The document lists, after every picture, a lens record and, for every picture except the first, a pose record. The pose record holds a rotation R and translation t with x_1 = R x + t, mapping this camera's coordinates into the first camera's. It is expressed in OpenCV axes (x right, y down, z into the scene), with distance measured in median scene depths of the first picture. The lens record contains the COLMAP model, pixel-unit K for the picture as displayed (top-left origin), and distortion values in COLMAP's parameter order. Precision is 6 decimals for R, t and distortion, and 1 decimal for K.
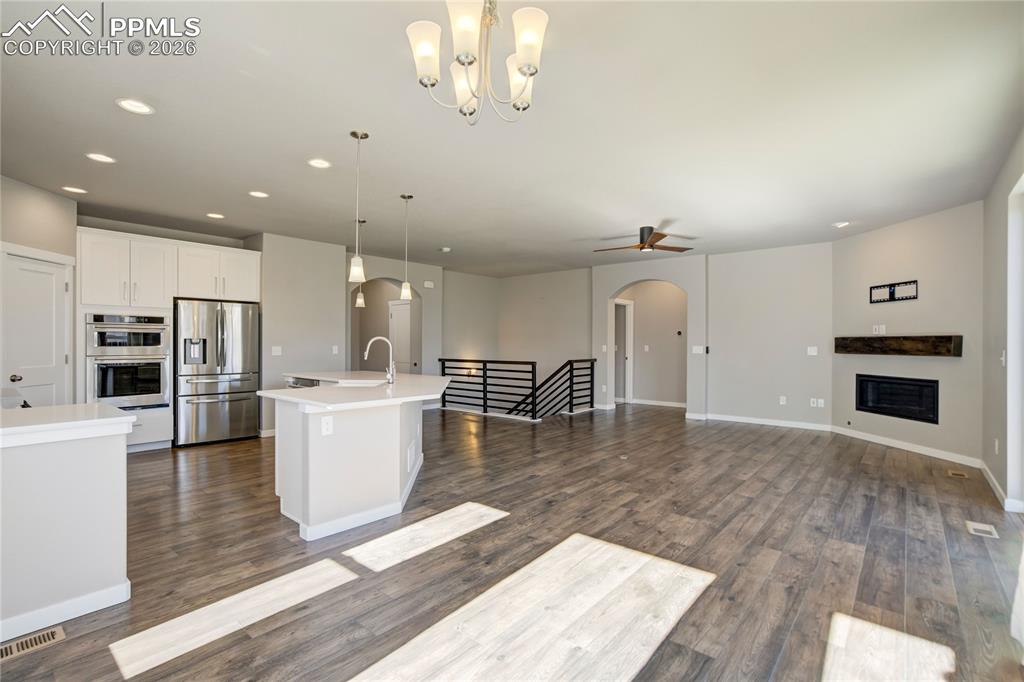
lens RADIAL K [[477.0, 0, 507.2], [0, 477.0, 347.4], [0, 0, 1]] dist [-0.035743, 0.016562]
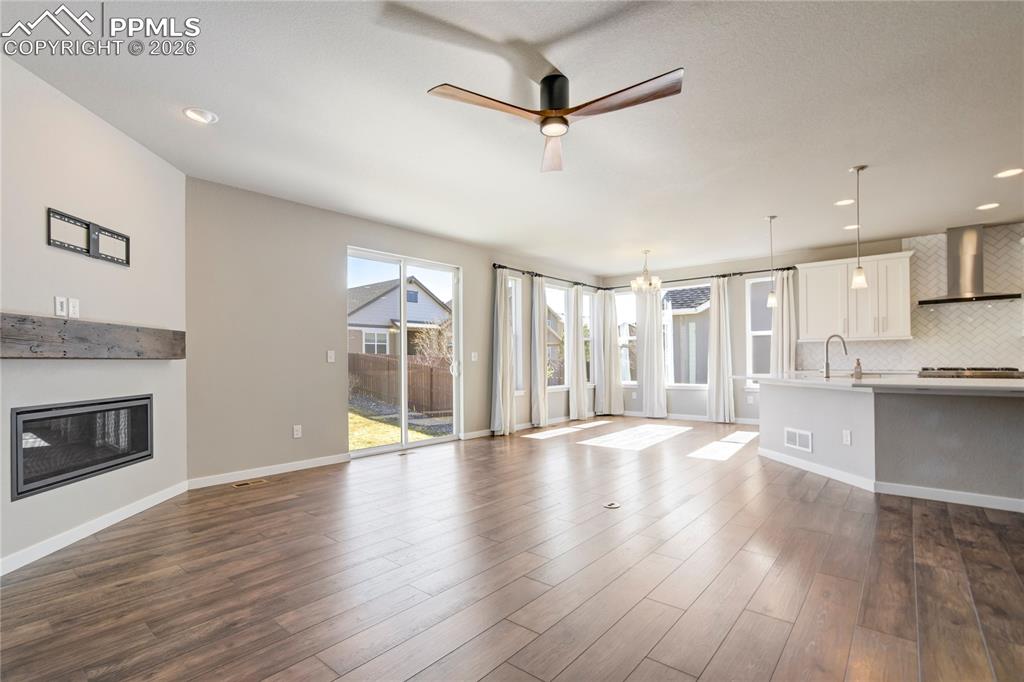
lens RADIAL K [[477.0, 0, 505.6], [0, 477.0, 358.4], [0, 0, 1]] dist [-0.035743, 0.016562]
pose [[-0.999949, 0.007295, -0.007004, 0.384160], [0.007259, 0.999961, 0.005113, 0.016835], [0.007041, 0.005062, -0.999962, 1.613551]]
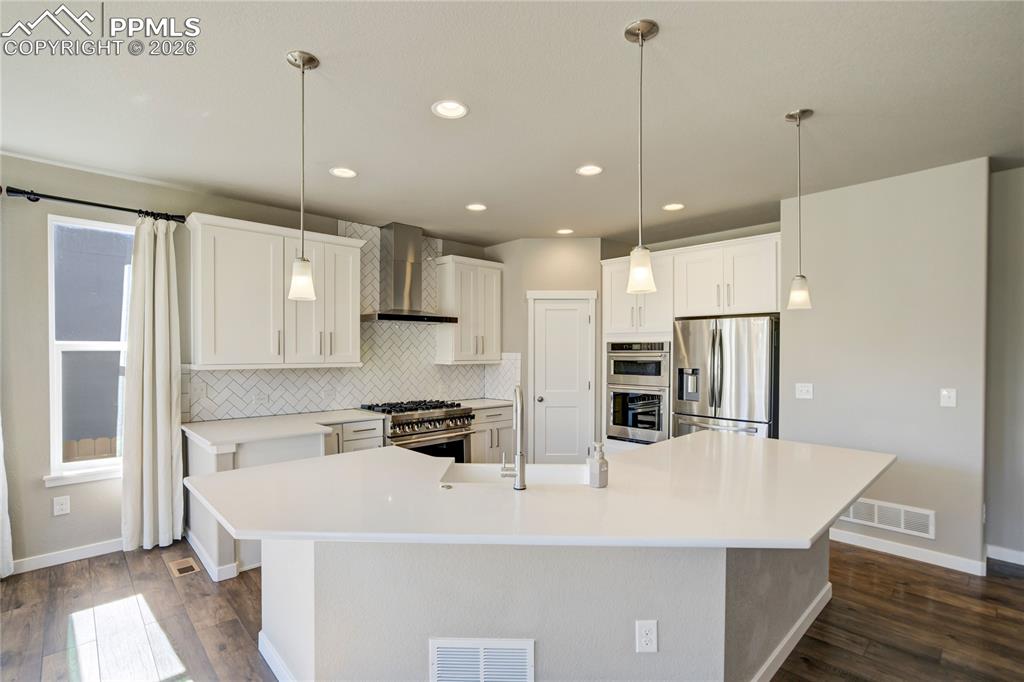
lens RADIAL K [[477.0, 0, 506.6], [0, 477.0, 358.7], [0, 0, 1]] dist [-0.035743, 0.016562]
pose [[-0.102904, 0.010856, -0.994632, 0.164525], [-0.009961, 0.999879, 0.011944, -0.042901], [0.994641, 0.011136, -0.102784, 0.809081]]
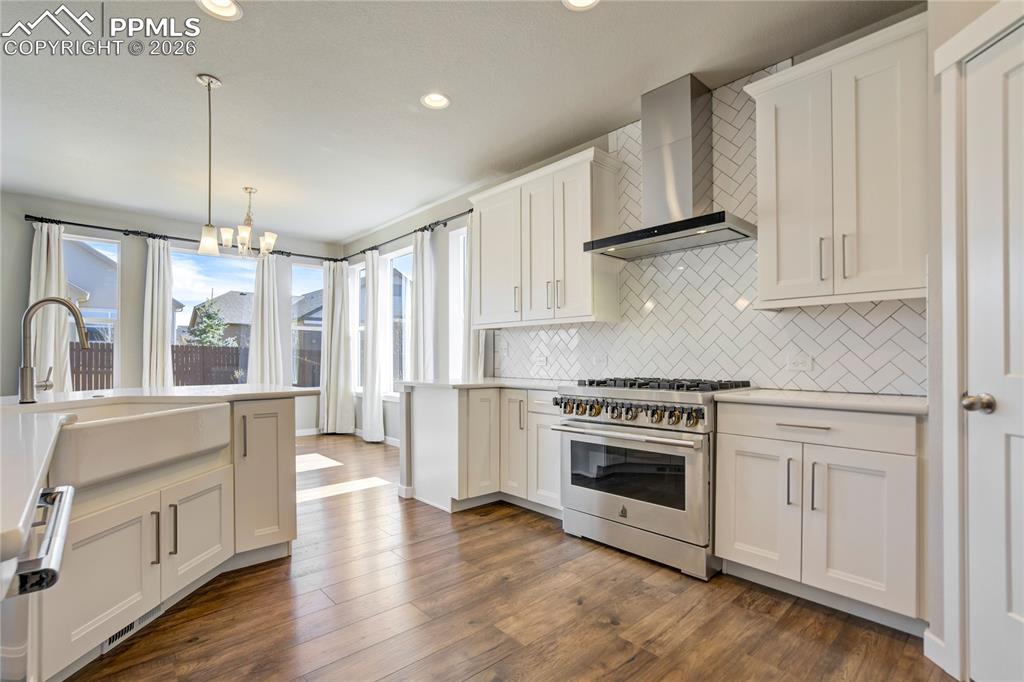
lens RADIAL K [[477.0, 0, 506.8], [0, 477.0, 355.3], [0, 0, 1]] dist [-0.035743, 0.016562]
pose [[-0.992576, -0.000899, 0.121625, -0.576265], [-0.000383, 0.999991, 0.004268, 0.022365], [-0.121628, 0.004190, -0.992567, 1.078934]]
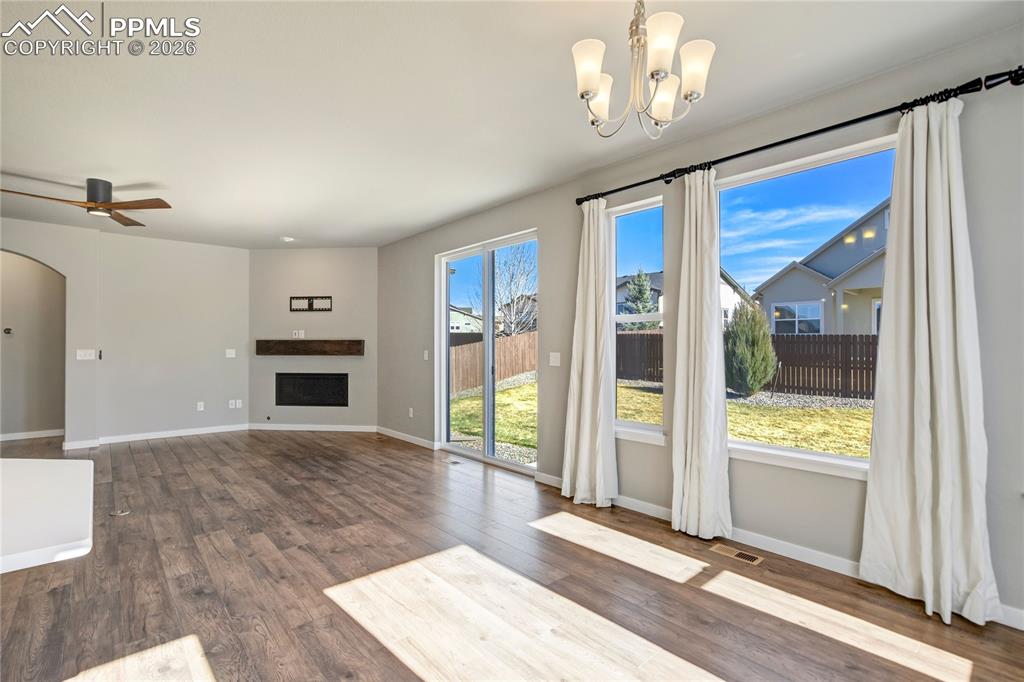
lens RADIAL K [[477.0, 0, 506.8], [0, 477.0, 341.9], [0, 0, 1]] dist [-0.035743, 0.016562]
pose [[0.142056, 0.006100, 0.989840, -0.339249], [0.009446, 0.999927, -0.007518, -0.005081], [-0.989814, 0.010418, 0.141988, 0.343522]]
